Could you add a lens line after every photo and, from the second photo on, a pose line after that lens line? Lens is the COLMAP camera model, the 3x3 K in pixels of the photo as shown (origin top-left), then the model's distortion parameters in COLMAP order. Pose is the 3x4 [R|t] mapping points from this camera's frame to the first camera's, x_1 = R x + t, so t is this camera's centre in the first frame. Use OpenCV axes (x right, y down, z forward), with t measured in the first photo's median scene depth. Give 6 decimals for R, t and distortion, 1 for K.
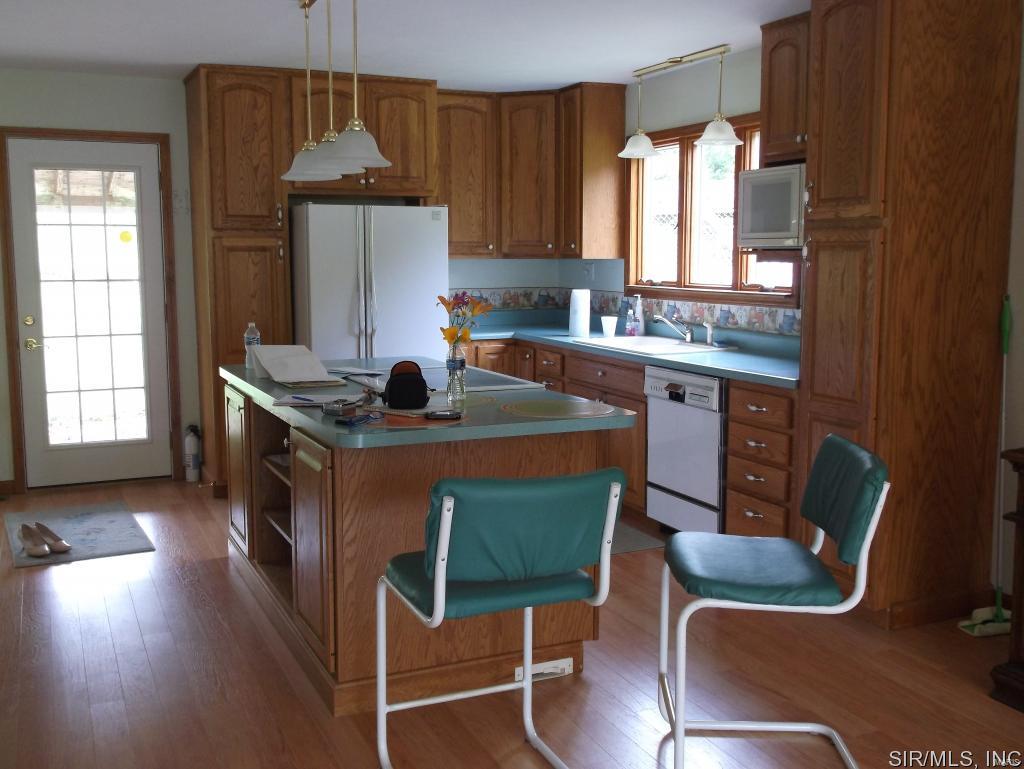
lens RADIAL K [[1015.5, 0, 512.0], [0, 1015.5, 384.5], [0, 0, 1]] dist [0.010532, -0.020943]
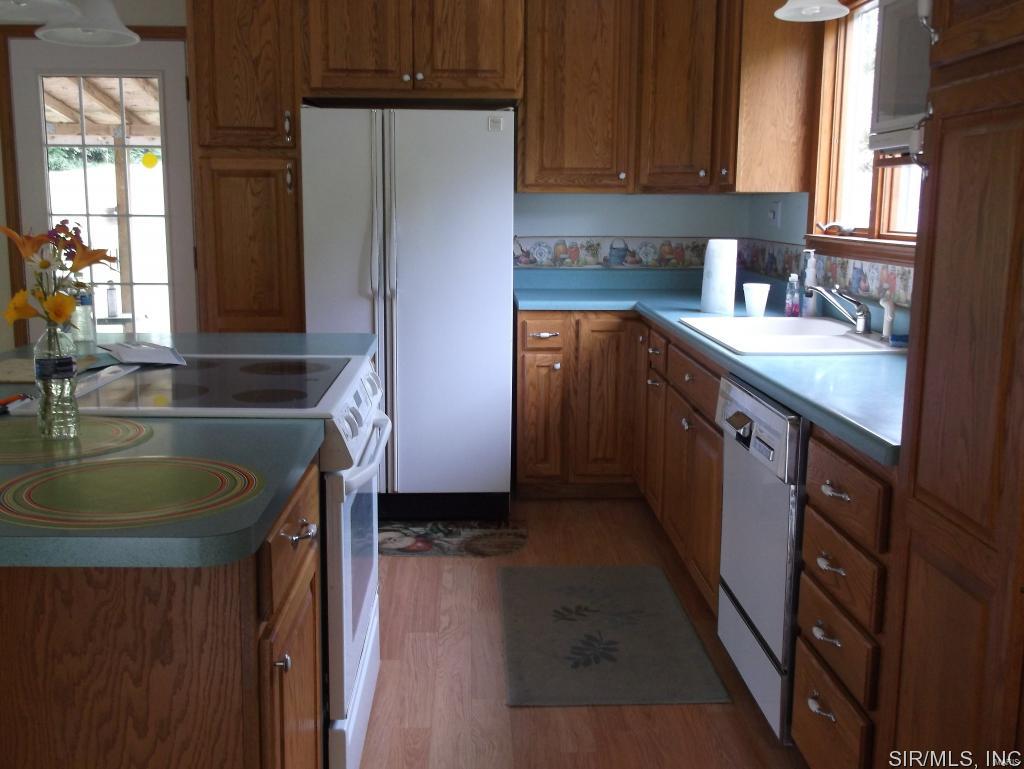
lens RADIAL K [[1015.5, 0, 512.0], [0, 1015.5, 384.5], [0, 0, 1]] dist [0.010532, -0.020943]
pose [[0.924036, 0.074161, -0.375043, 0.199613], [-0.058345, 0.996869, 0.053370, -0.030178], [0.377826, -0.027435, 0.925470, 0.371589]]
